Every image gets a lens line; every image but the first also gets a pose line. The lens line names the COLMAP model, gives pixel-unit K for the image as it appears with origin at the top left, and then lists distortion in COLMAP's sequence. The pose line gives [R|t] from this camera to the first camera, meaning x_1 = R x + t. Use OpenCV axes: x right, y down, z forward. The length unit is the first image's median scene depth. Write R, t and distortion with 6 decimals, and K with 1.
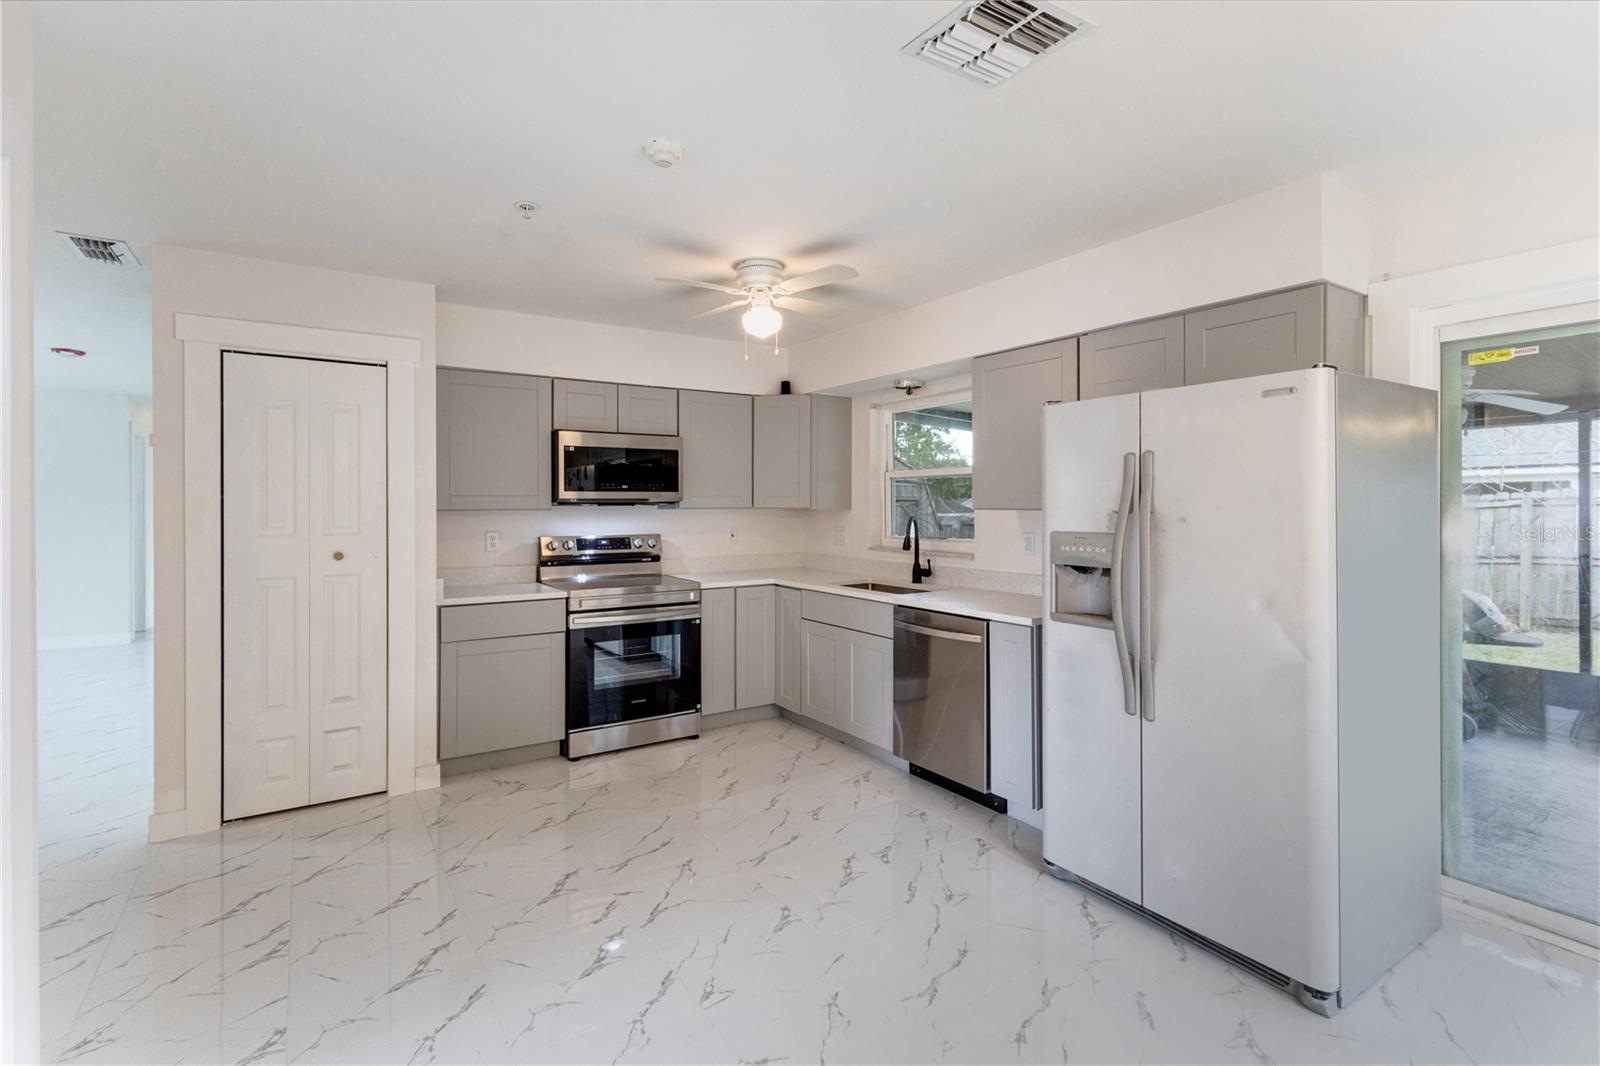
lens RADIAL K [[768.4, 0, 798.8], [0, 768.4, 517.8], [0, 0, 1]] dist [0.003735, 0.000497]
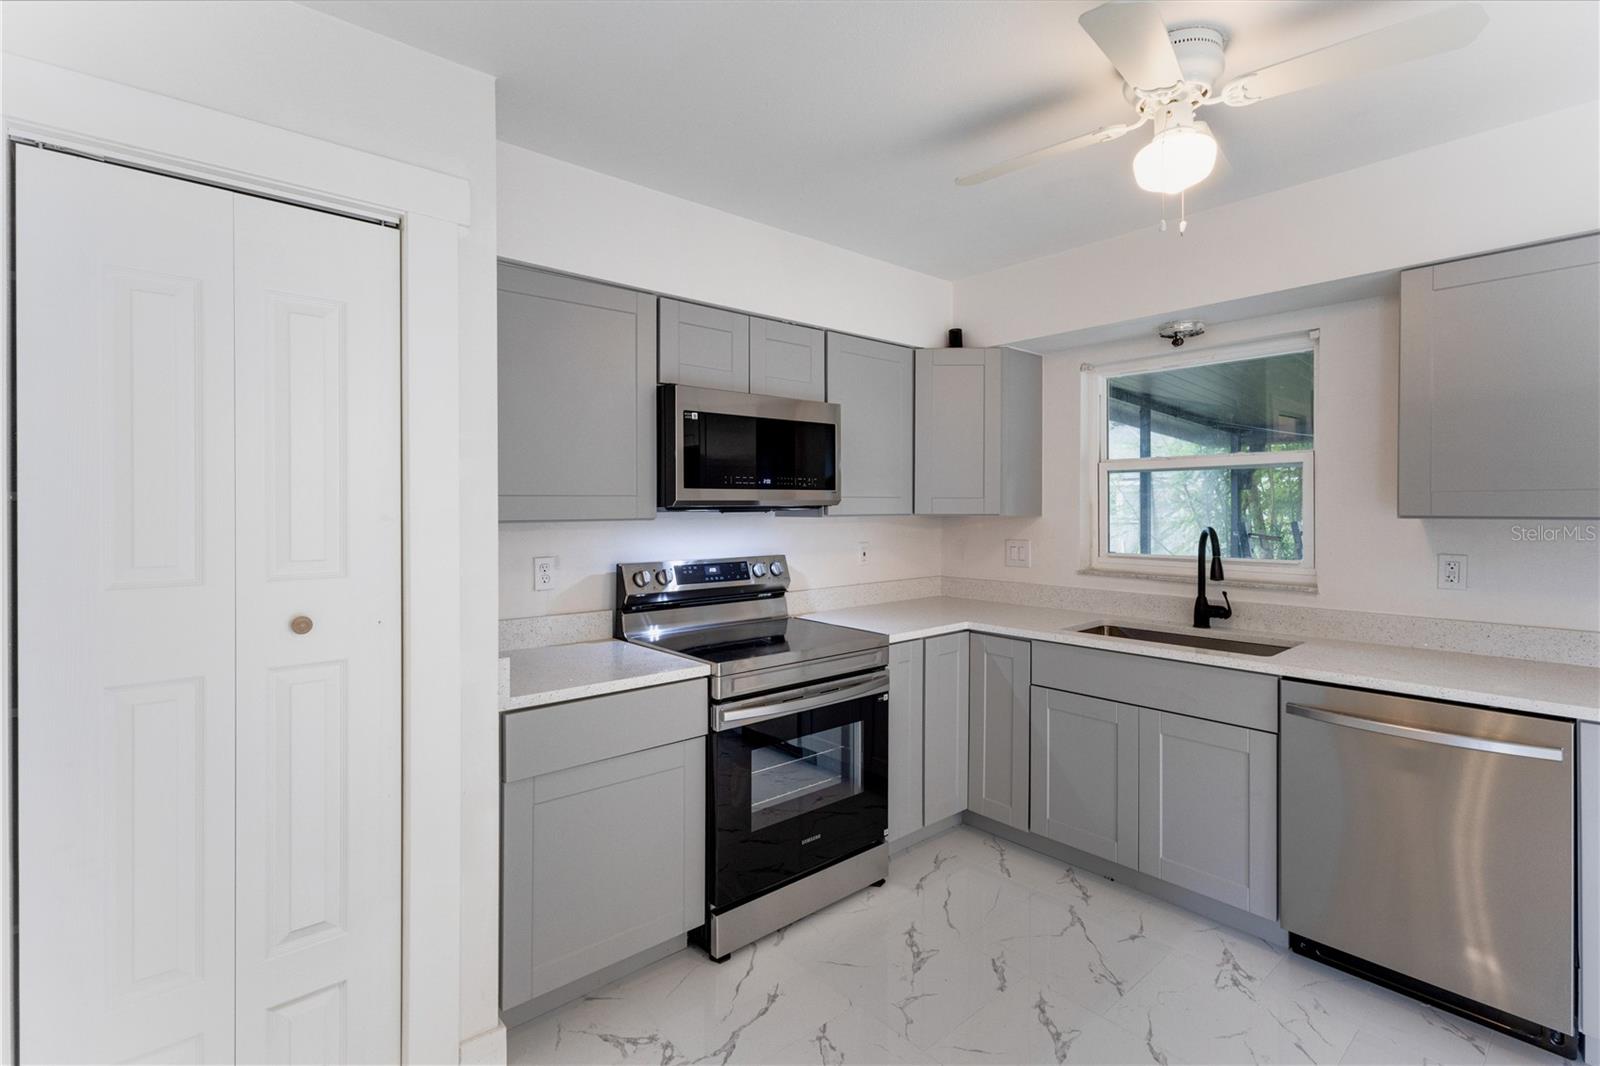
lens RADIAL K [[768.4, 0, 798.8], [0, 768.4, 517.8], [0, 0, 1]] dist [0.003735, 0.000497]
pose [[0.991373, -0.003417, 0.131023, -0.277692], [0.003755, 0.999990, -0.002337, -0.009603], [-0.131014, 0.002809, 0.991377, 0.384674]]
